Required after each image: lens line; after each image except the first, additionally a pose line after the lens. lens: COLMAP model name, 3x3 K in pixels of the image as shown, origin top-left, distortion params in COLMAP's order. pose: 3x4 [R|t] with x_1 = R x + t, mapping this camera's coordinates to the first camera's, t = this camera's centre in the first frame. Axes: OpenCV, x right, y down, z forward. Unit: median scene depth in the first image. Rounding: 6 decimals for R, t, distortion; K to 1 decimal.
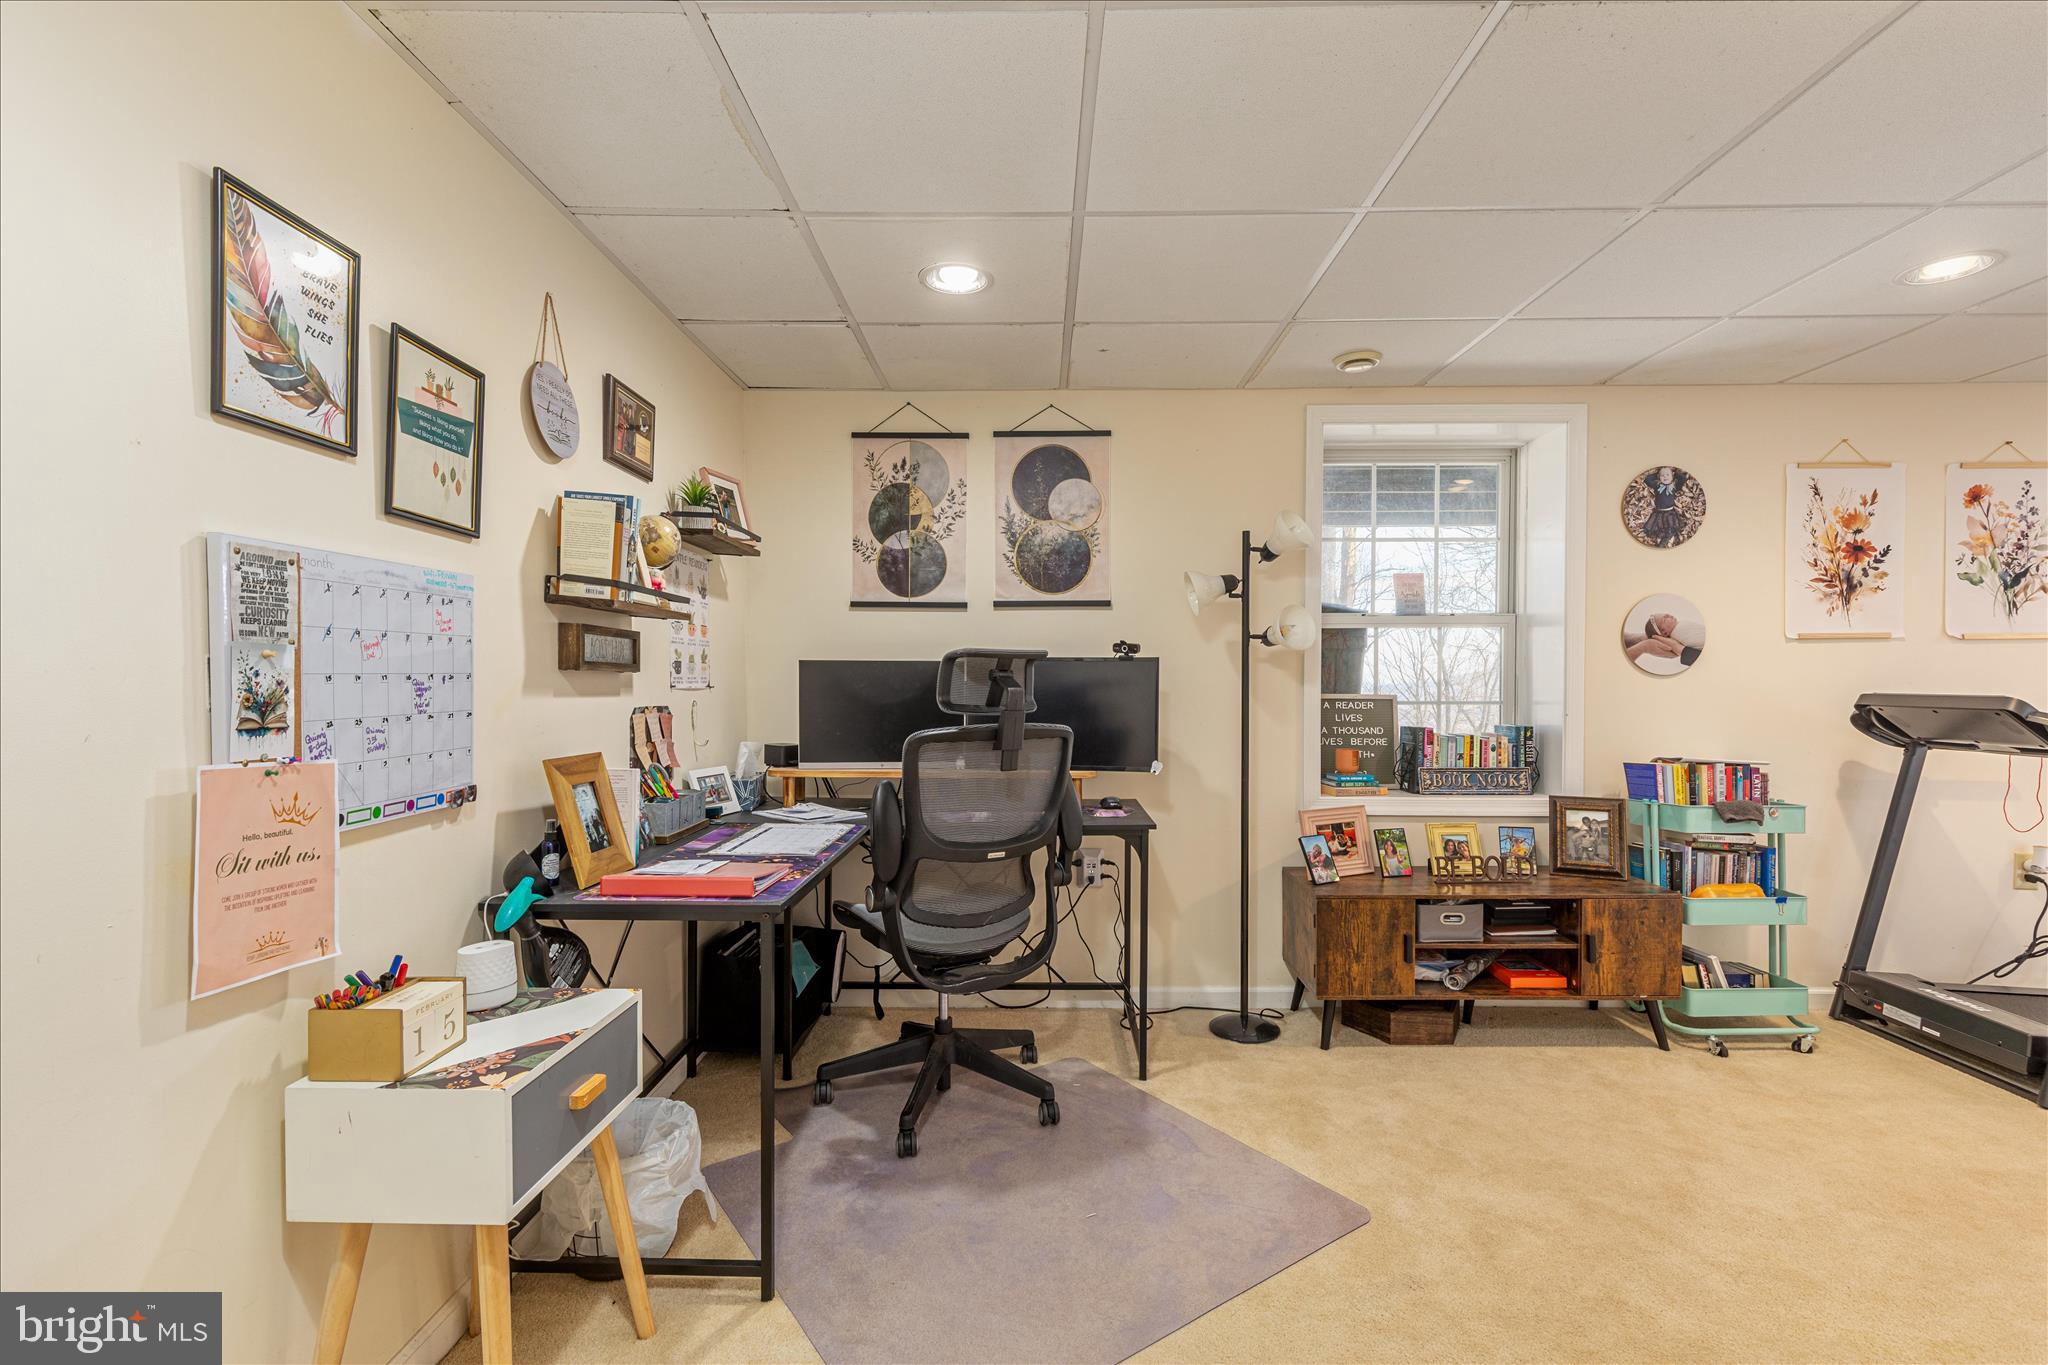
lens RADIAL K [[917.1, 0, 1026.6], [0, 917.1, 673.4], [0, 0, 1]] dist [-0.000310, 0.000244]
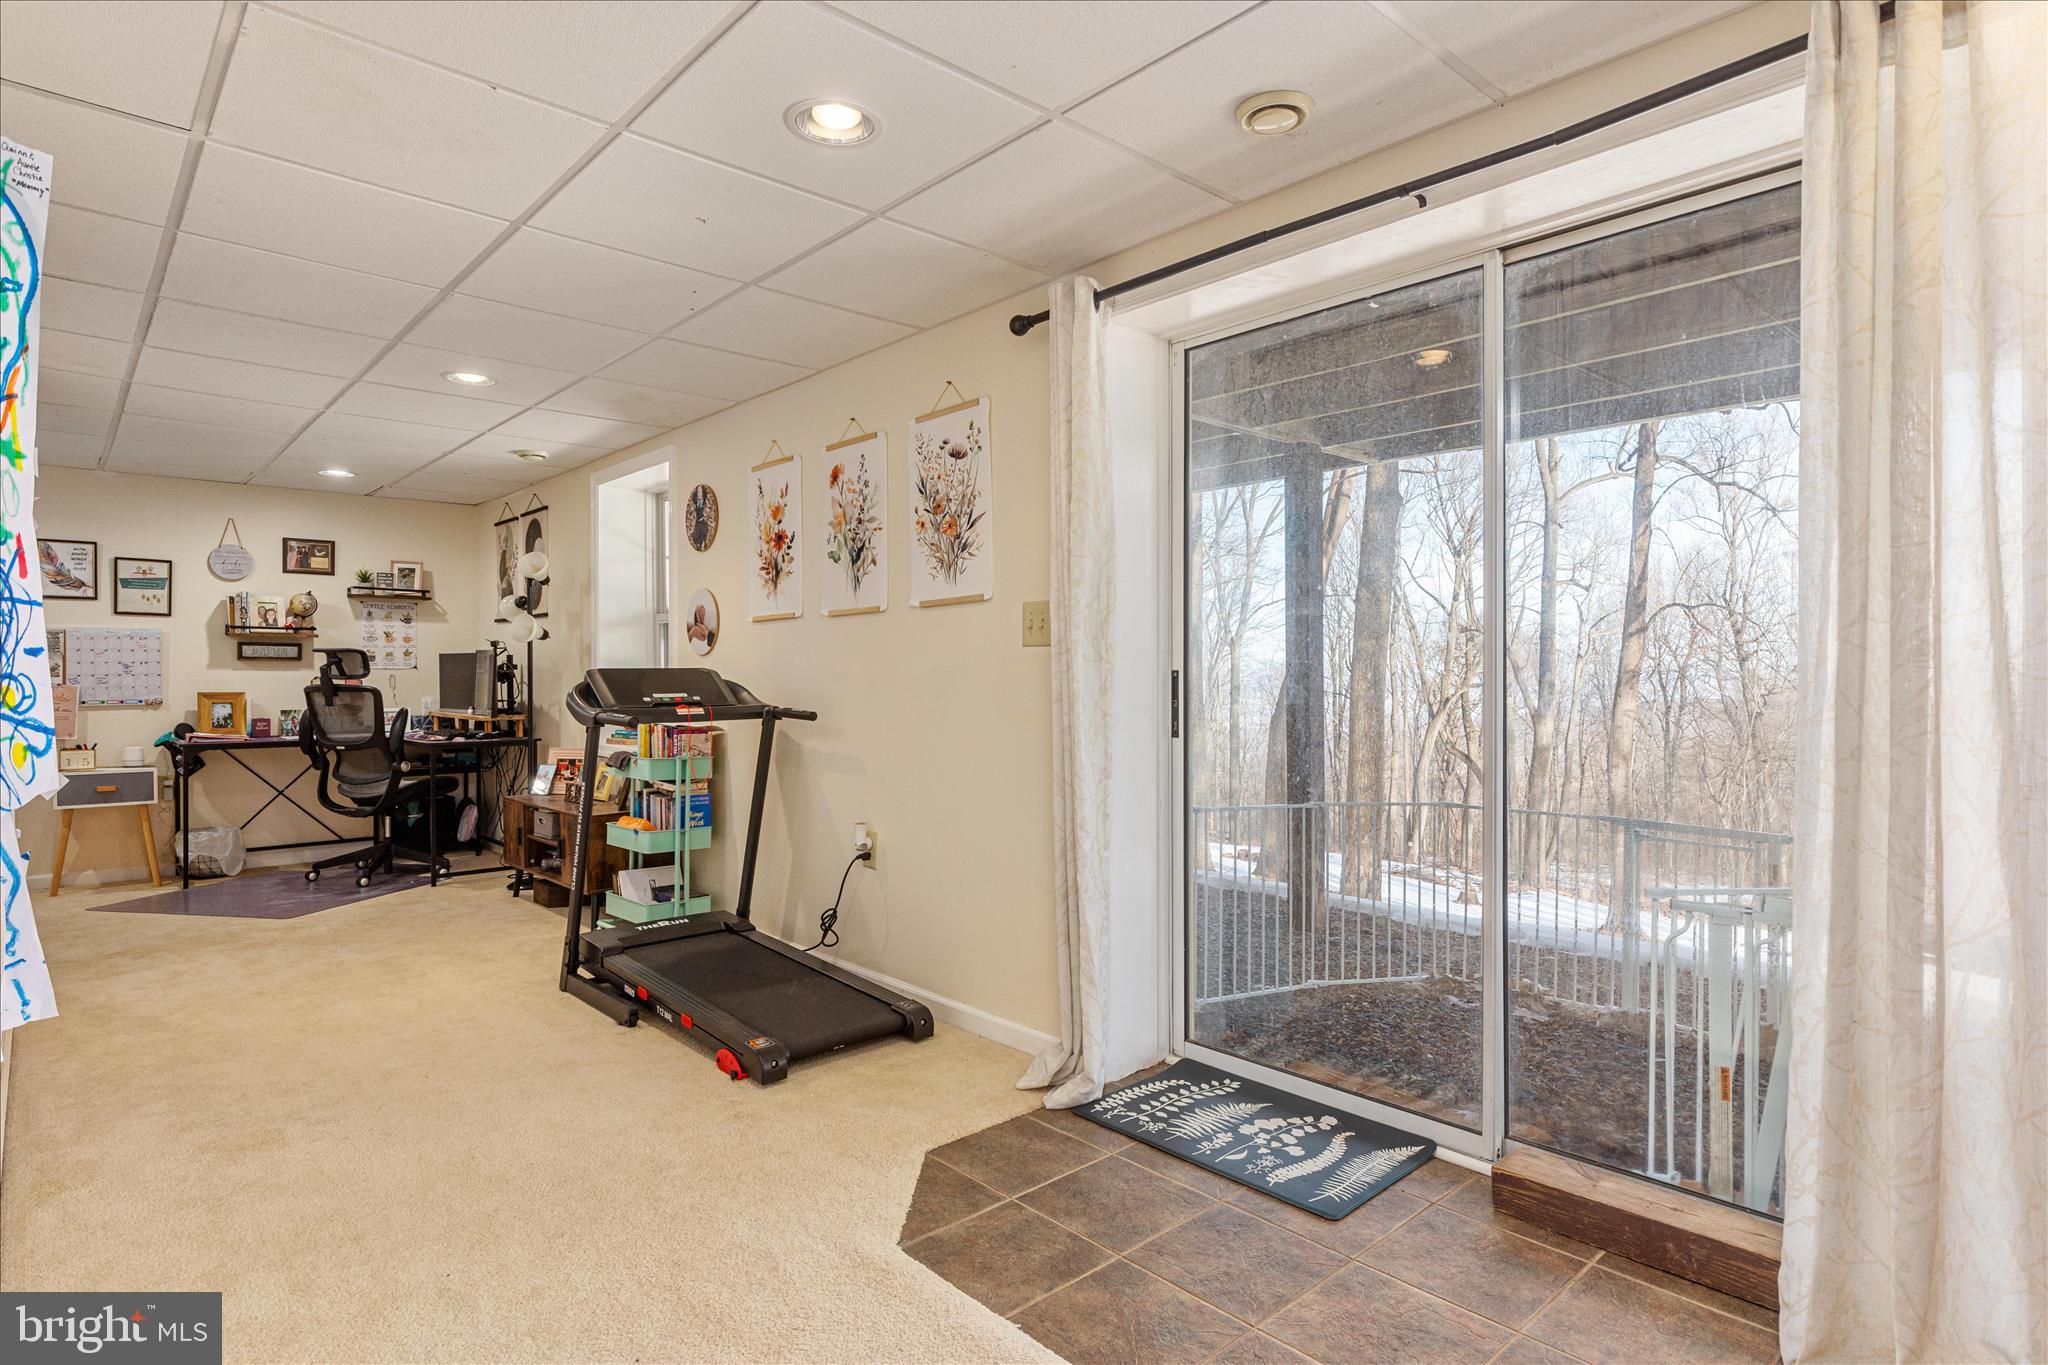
lens RADIAL K [[1090.6, 0, 1024.0], [0, 1090.6, 682.5], [0, 0, 1]] dist [0.002220, 0.000949]
pose [[0.685441, 0.003029, -0.728122, 2.074053], [0.007620, 0.999907, 0.011332, 0.026301], [0.728088, -0.013316, 0.685354, 0.310797]]
